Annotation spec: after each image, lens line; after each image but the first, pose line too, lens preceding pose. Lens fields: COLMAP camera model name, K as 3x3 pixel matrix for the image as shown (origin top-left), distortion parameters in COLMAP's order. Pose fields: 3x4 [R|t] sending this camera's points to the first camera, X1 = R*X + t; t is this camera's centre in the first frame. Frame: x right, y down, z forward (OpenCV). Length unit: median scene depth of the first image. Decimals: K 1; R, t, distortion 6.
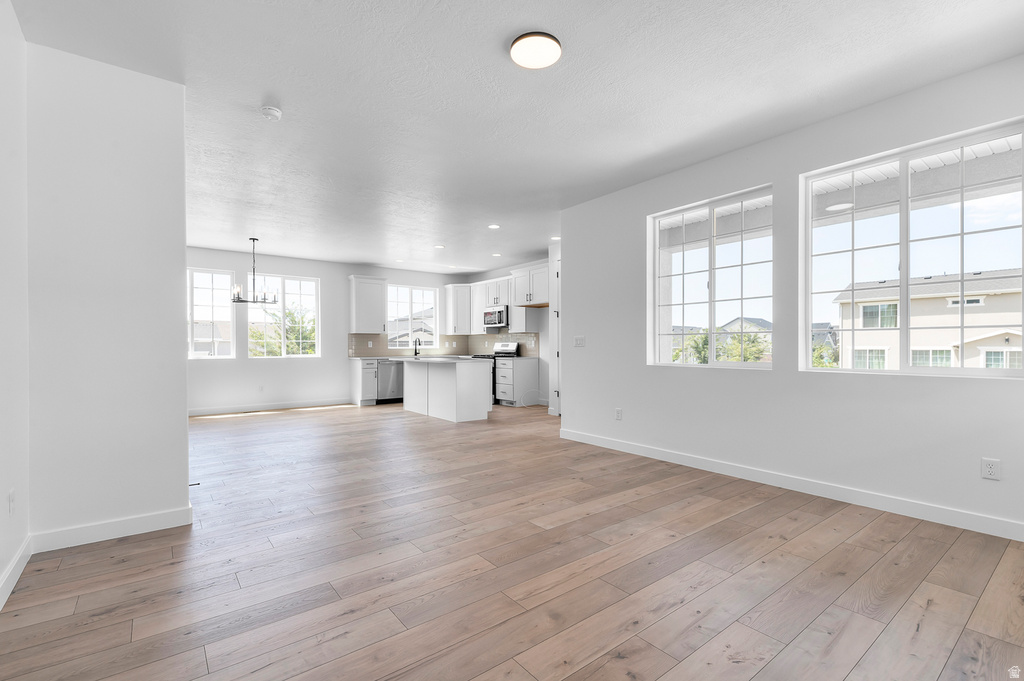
lens RADIAL K [[454.2, 0, 510.1], [0, 454.2, 345.5], [0, 0, 1]] dist [-0.001799, -0.000216]
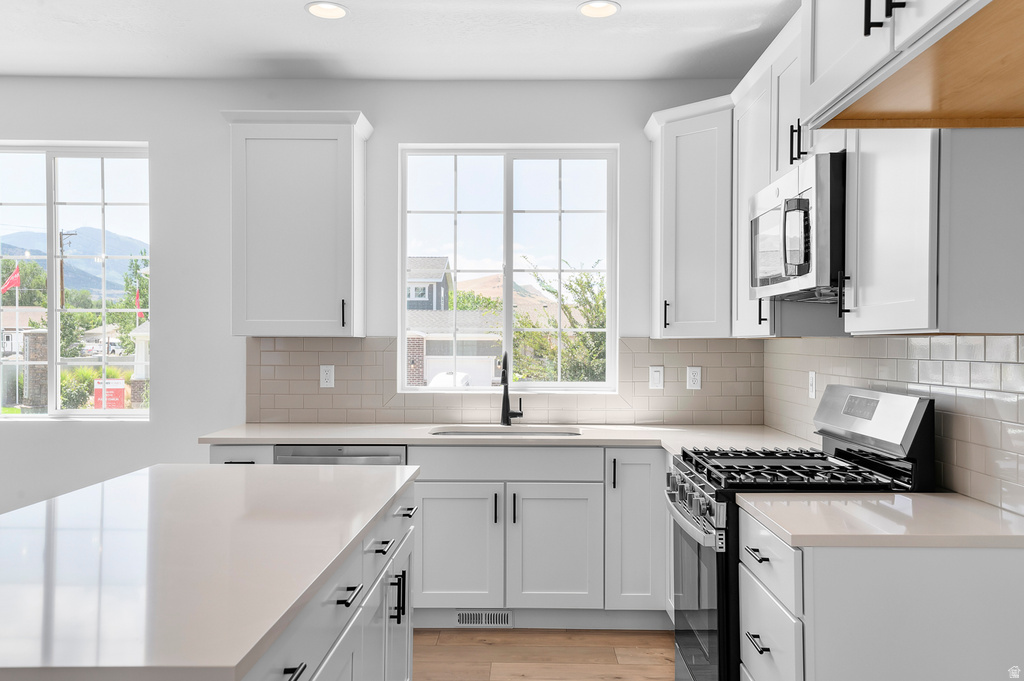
lens RADIAL K [[850.1, 0, 518.0], [0, 850.1, 342.5], [0, 0, 1]] dist [0.065013, -0.004223]
pose [[0.787060, 0.003281, -0.616867, 0.084047], [-0.005061, 0.999987, -0.001140, -0.022262], [0.616855, 0.004019, 0.787066, 0.668012]]
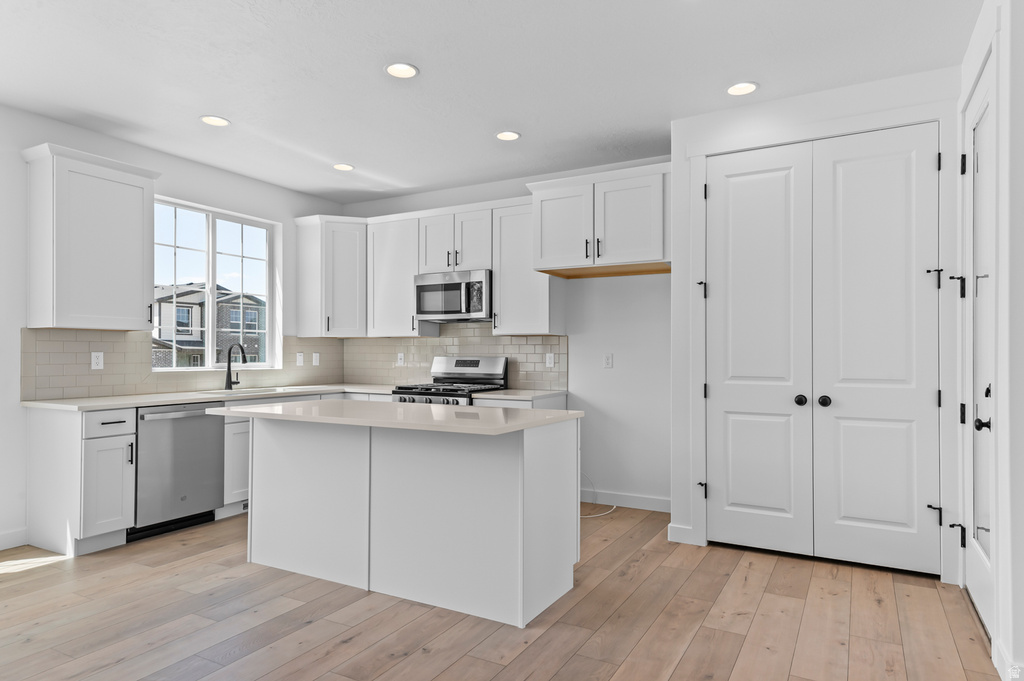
lens RADIAL K [[621.1, 0, 518.5], [0, 621.1, 347.1], [0, 0, 1]] dist [0.020726, -0.000397]
pose [[0.912820, 0.008230, 0.408280, -0.207945], [-0.003415, 0.999916, -0.012520, -0.008157], [-0.408349, 0.010034, 0.912771, 0.433993]]
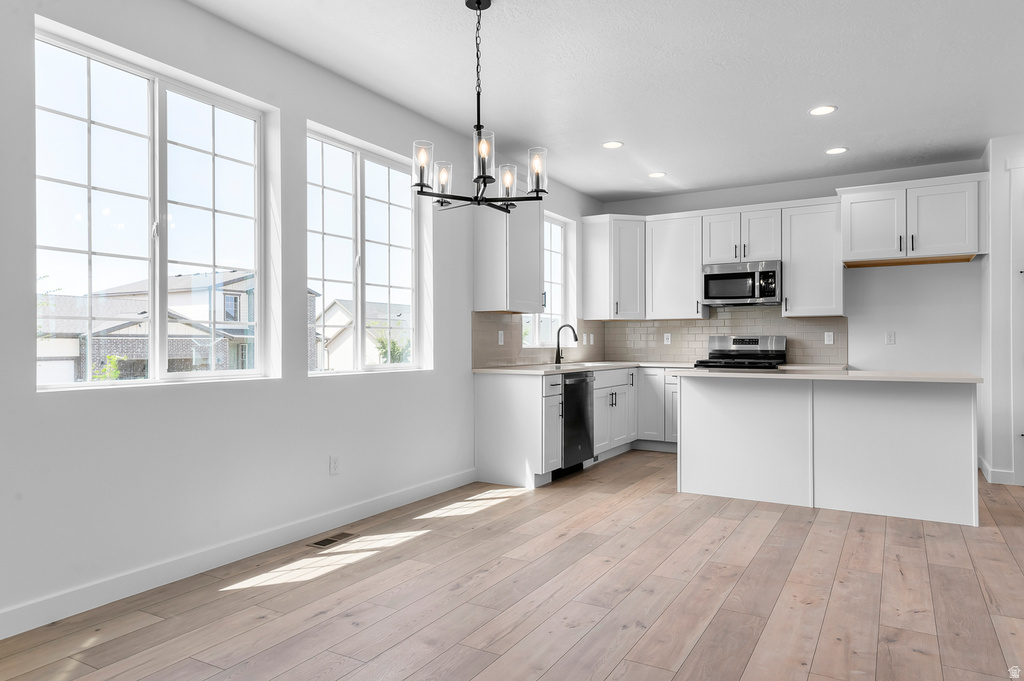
lens RADIAL K [[666.7, 0, 507.1], [0, 666.7, 337.5], [0, 0, 1]] dist [0.020192, -0.004003]
pose [[0.922607, 0.004506, 0.385715, -0.534748], [-0.000391, 0.999942, -0.010747, 0.003521], [-0.385741, 0.009765, 0.922556, 0.417803]]
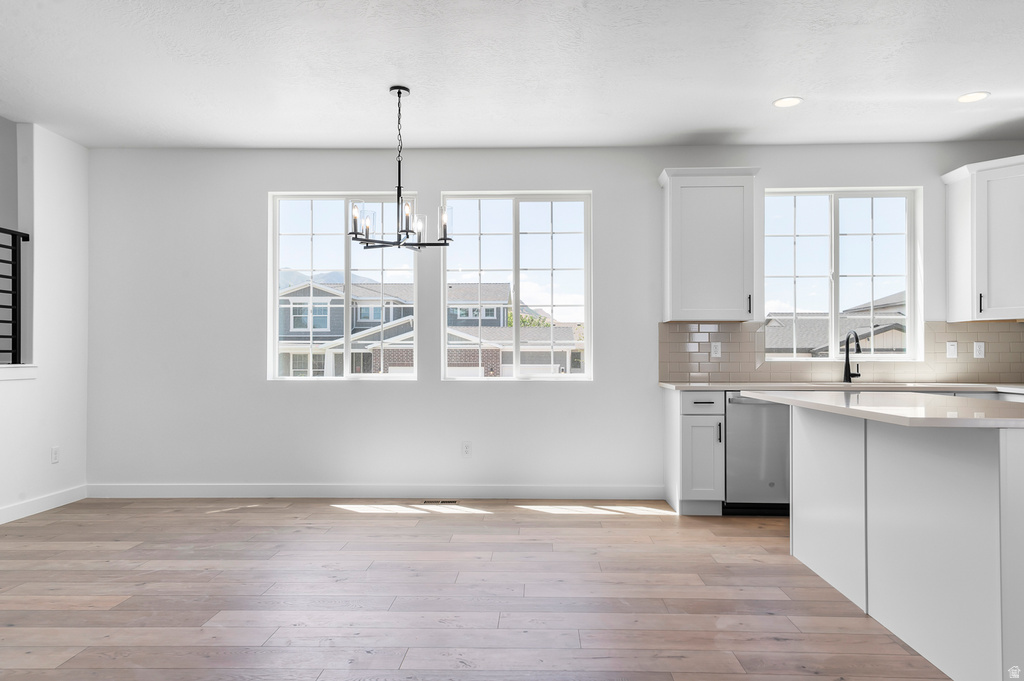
lens RADIAL K [[721.4, 0, 520.9], [0, 721.4, 348.5], [0, 0, 1]] dist [0.031318, 0.002200]
pose [[0.777808, -0.007084, -0.628462, -0.052775], [-0.001926, 0.999905, -0.013655, 0.004575], [0.628499, 0.011831, 0.777721, 0.419071]]
